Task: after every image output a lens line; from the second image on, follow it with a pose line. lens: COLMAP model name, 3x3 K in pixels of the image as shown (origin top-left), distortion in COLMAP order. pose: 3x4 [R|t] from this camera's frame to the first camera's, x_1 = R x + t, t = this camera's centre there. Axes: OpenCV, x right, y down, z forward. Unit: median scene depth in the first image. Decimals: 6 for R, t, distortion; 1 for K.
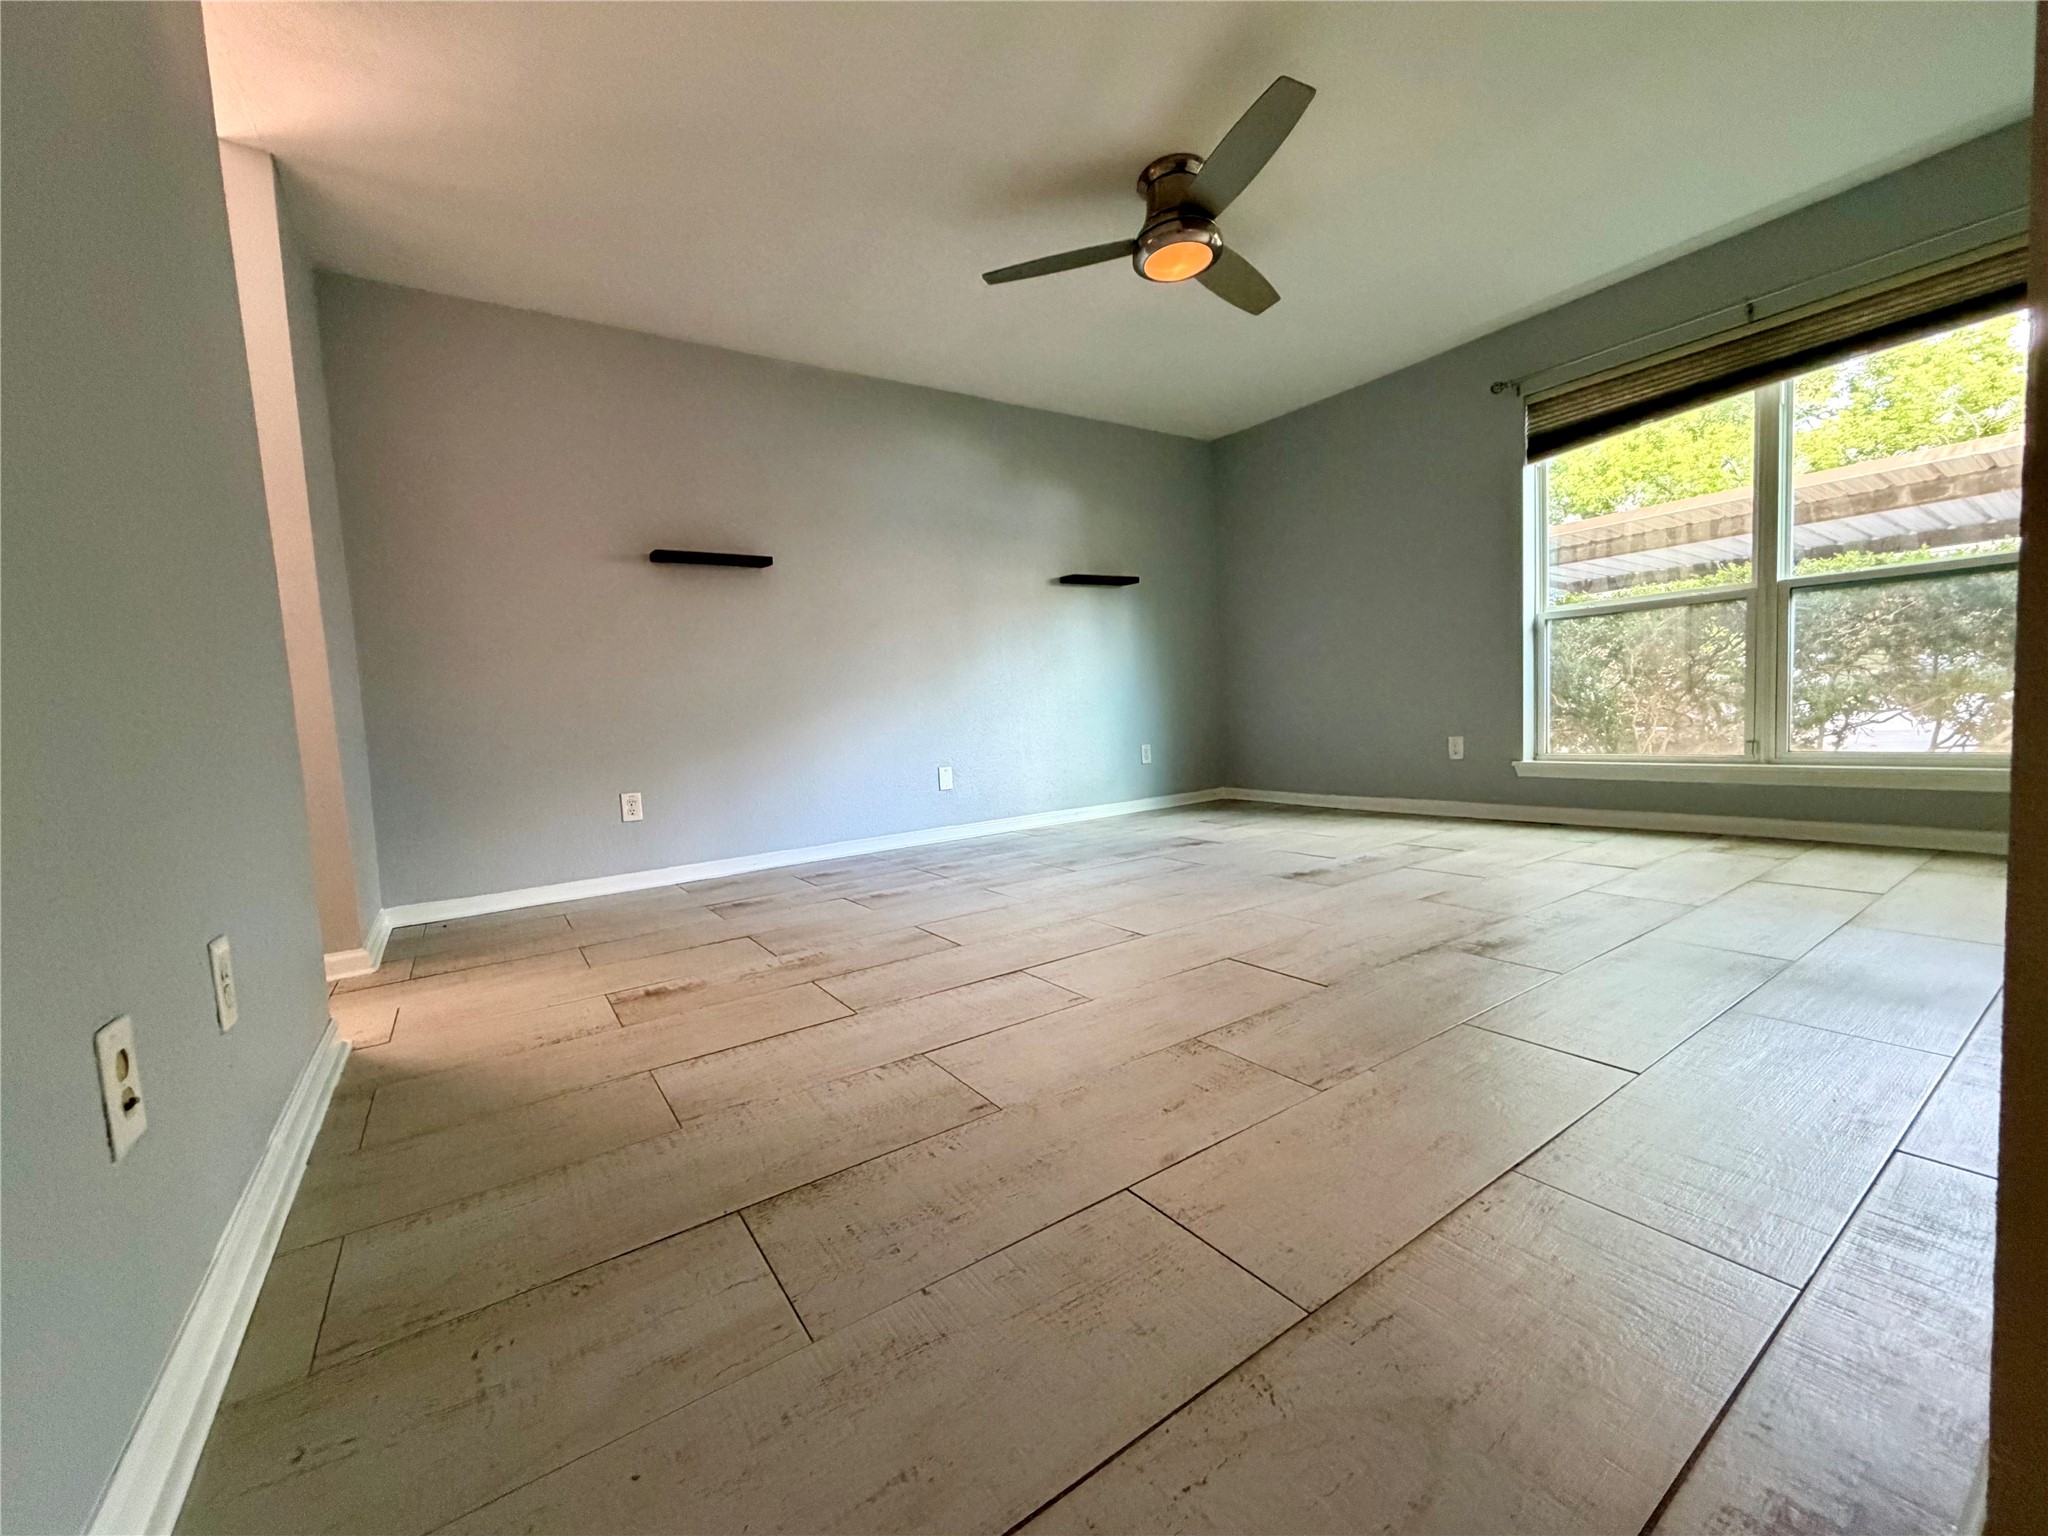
lens RADIAL K [[814.7, 0, 1023.7], [0, 814.7, 776.1], [0, 0, 1]] dist [-0.000059, 0.001125]
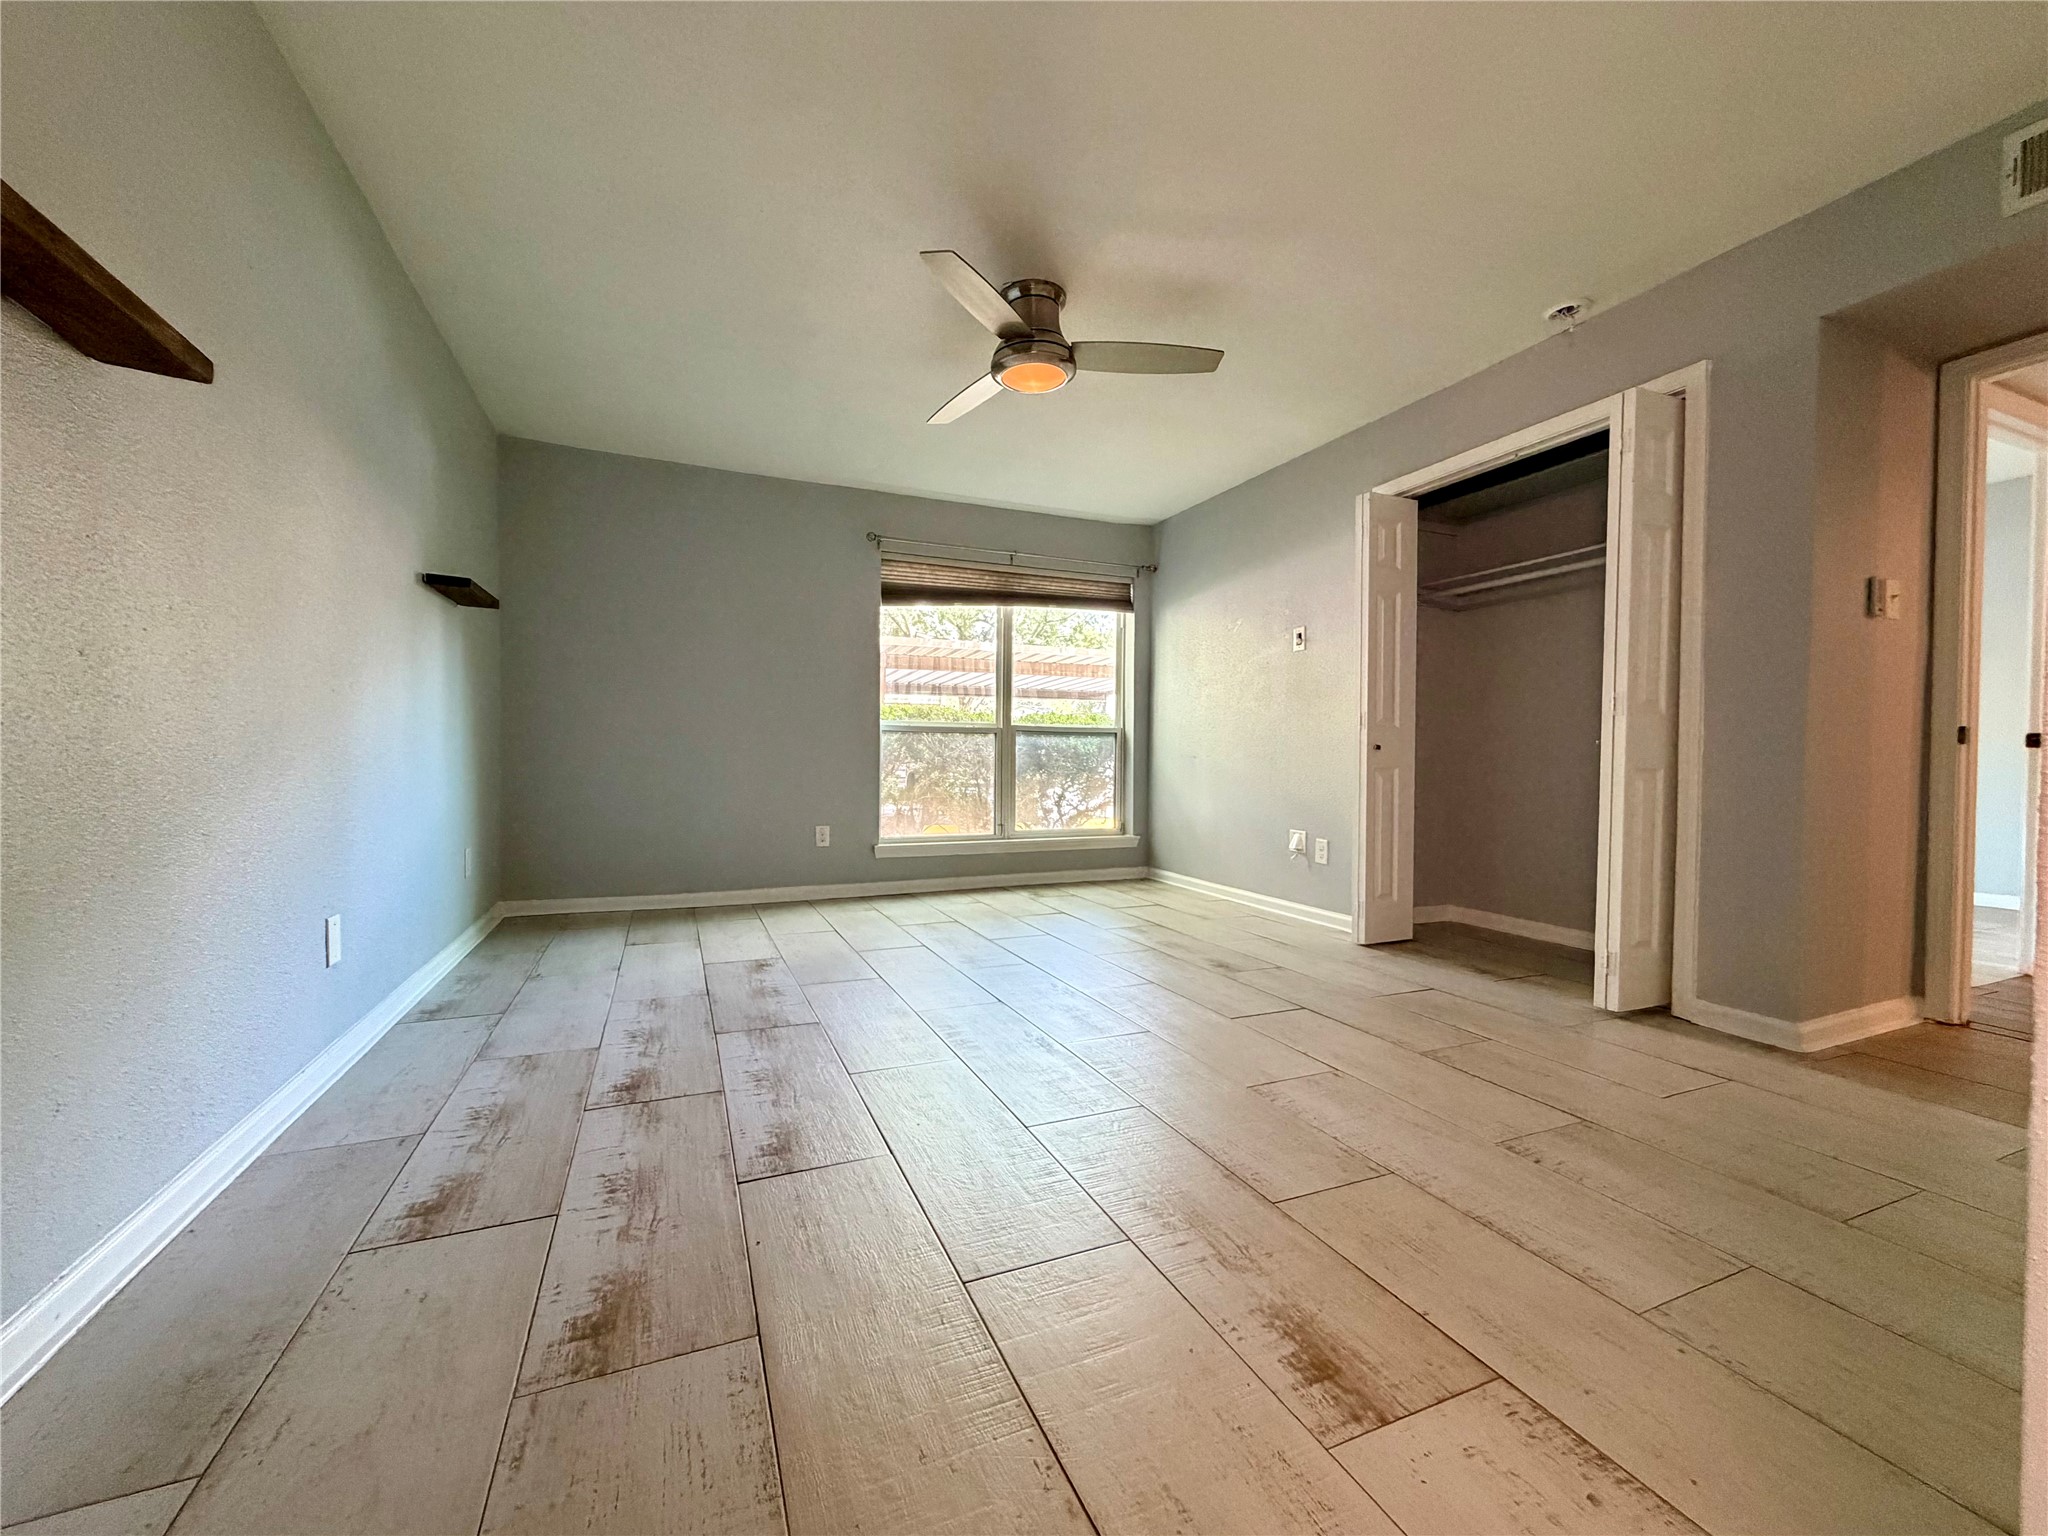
lens RADIAL K [[814.7, 0, 1025.8], [0, 814.7, 765.1], [0, 0, 1]] dist [-0.000059, 0.001125]
pose [[0.192352, 0.049141, 0.980095, -0.639322], [0.058994, 0.996360, -0.061534, -0.059063], [-0.979551, 0.069656, 0.188752, 0.666913]]
